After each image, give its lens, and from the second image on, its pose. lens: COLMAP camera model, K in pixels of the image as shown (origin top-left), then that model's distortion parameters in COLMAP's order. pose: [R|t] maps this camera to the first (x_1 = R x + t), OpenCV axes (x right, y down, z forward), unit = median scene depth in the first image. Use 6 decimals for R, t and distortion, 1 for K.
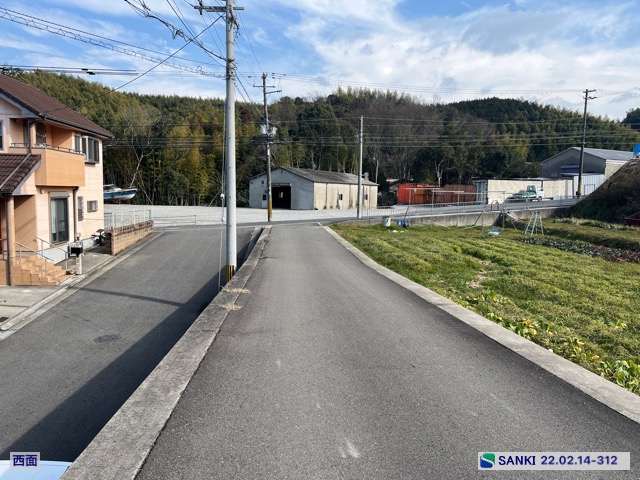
lens RADIAL K [[481.6, 0, 319.0], [0, 481.6, 240.4], [0, 0, 1]] dist [0.055350, -0.052606]
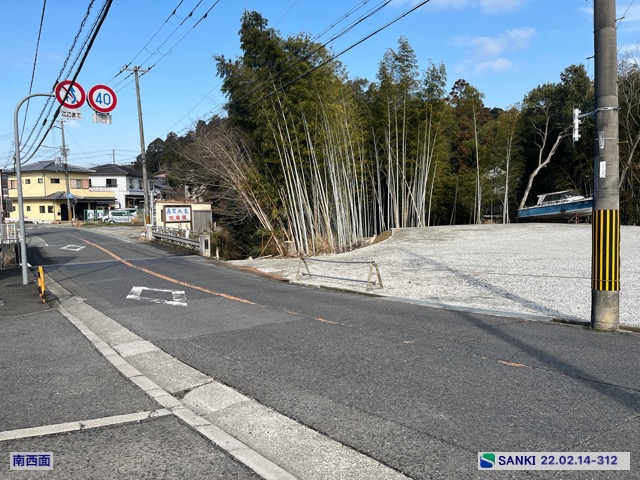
lens RADIAL K [[481.6, 0, 317.2], [0, 481.6, 246.2], [0, 0, 1]] dist [0.055350, -0.052606]
pose [[0.384258, 0.052353, -0.921740, 0.012572], [-0.074618, 0.996886, 0.025515, -0.036275], [0.920205, 0.058974, 0.386968, 0.454792]]
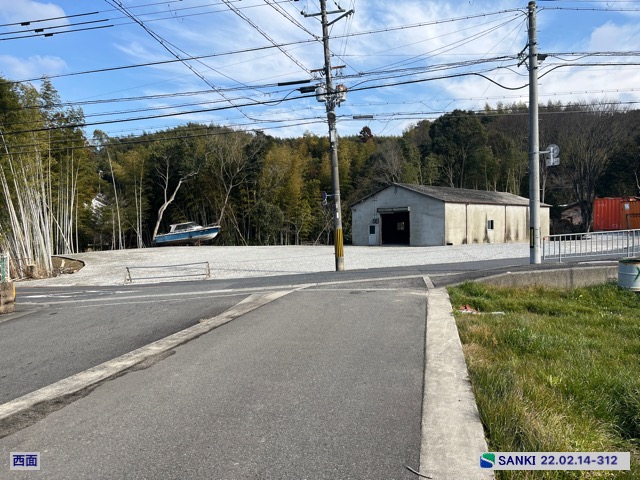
lens RADIAL K [[481.6, 0, 320.5], [0, 481.6, 240.4], [0, 0, 1]] dist [0.055350, -0.052606]
pose [[0.954826, -0.032536, -0.295379, 0.016306], [0.009406, 0.996799, -0.079390, -0.016838], [0.297017, 0.073025, 0.952076, 0.277913]]
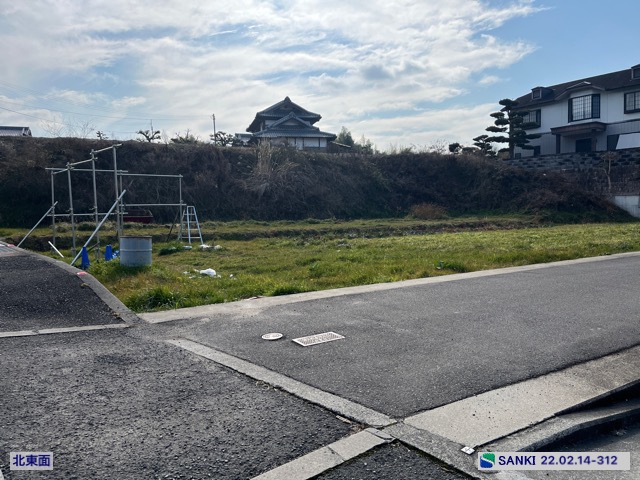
lens RADIAL K [[481.6, 0, 313.1], [0, 481.6, 262.1], [0, 0, 1]] dist [0.055350, -0.052606]
pose [[-0.446750, -0.109305, 0.887957, -0.071872], [0.104711, 0.979299, 0.173231, -0.031941], [-0.888510, 0.170370, -0.426056, 0.458000]]
